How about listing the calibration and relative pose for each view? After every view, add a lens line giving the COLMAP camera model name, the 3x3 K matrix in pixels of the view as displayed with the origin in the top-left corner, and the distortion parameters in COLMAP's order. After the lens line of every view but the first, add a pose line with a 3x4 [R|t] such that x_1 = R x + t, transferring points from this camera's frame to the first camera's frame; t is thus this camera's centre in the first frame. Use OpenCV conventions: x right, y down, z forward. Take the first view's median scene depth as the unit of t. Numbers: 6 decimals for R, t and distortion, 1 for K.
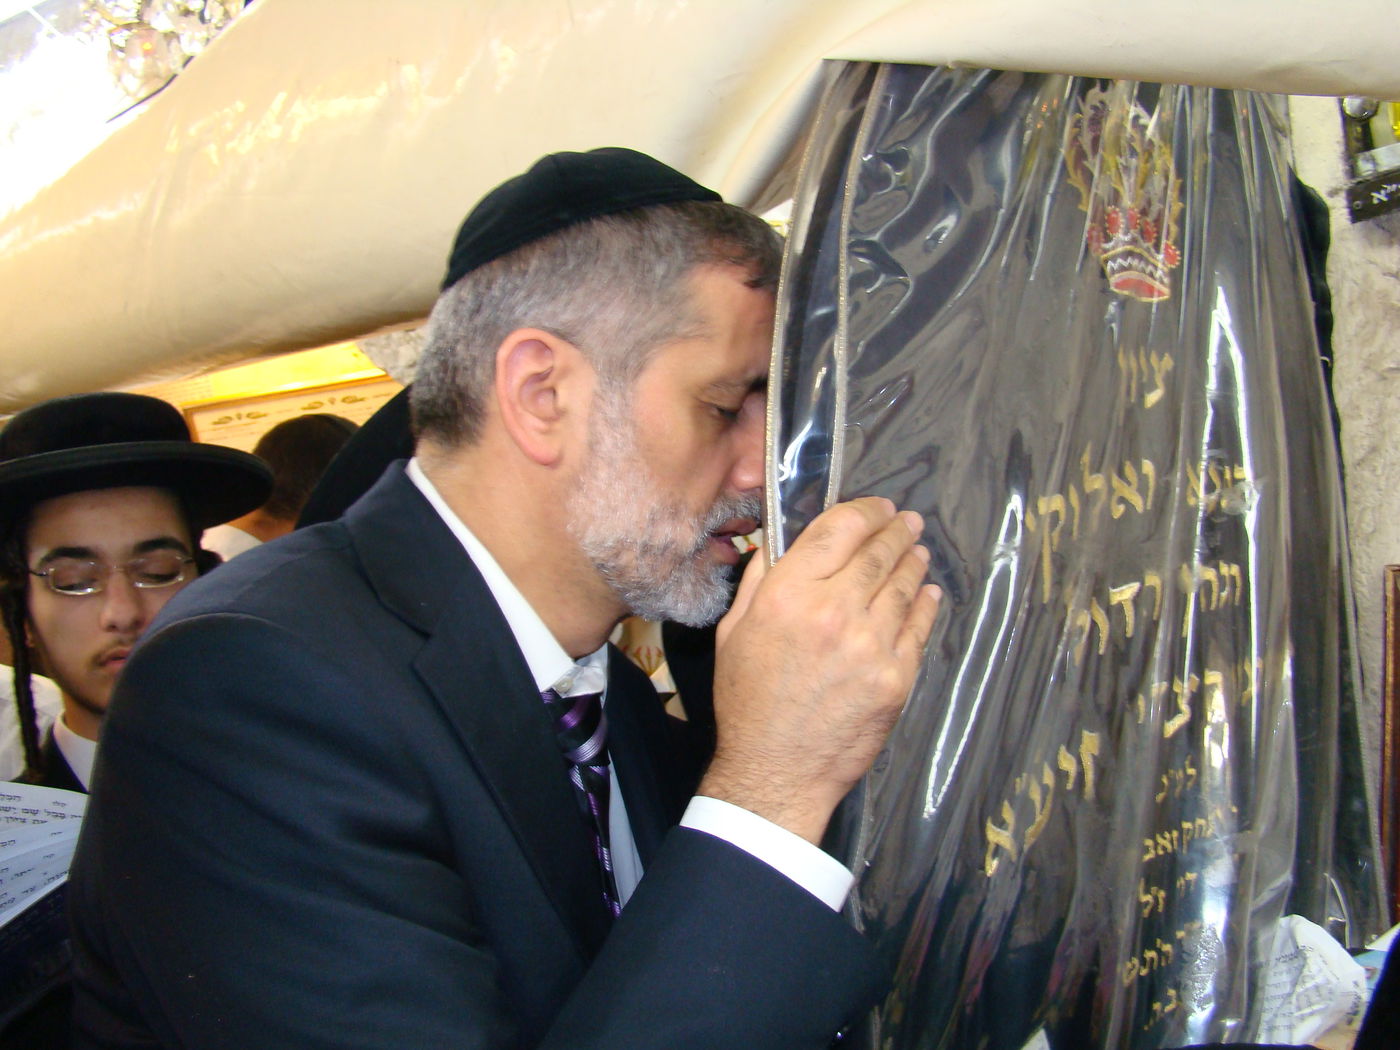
lens RADIAL K [[1295.6, 0, 700.0], [0, 1295.6, 525.0], [0, 0, 1]] dist [-0.202633, 0.150611]
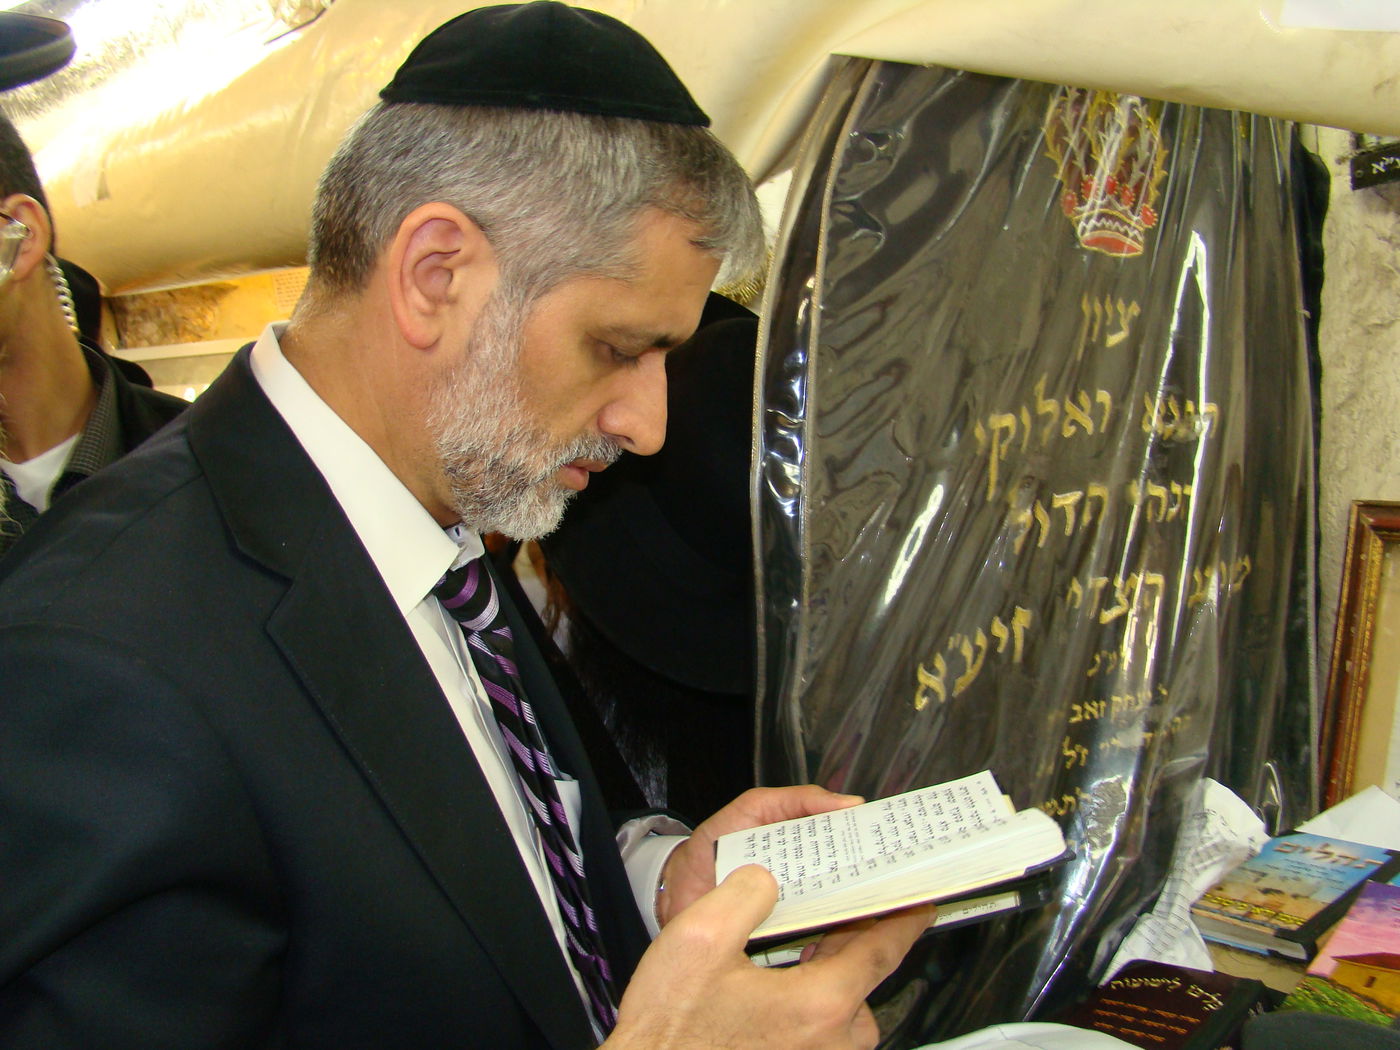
lens RADIAL K [[1295.6, 0, 700.0], [0, 1295.6, 525.0], [0, 0, 1]] dist [-0.202633, 0.150611]
pose [[0.993641, 0.074176, -0.084709, 0.083460], [-0.066840, 0.994017, 0.086389, -0.003173], [0.090610, -0.080178, 0.992654, -0.223923]]
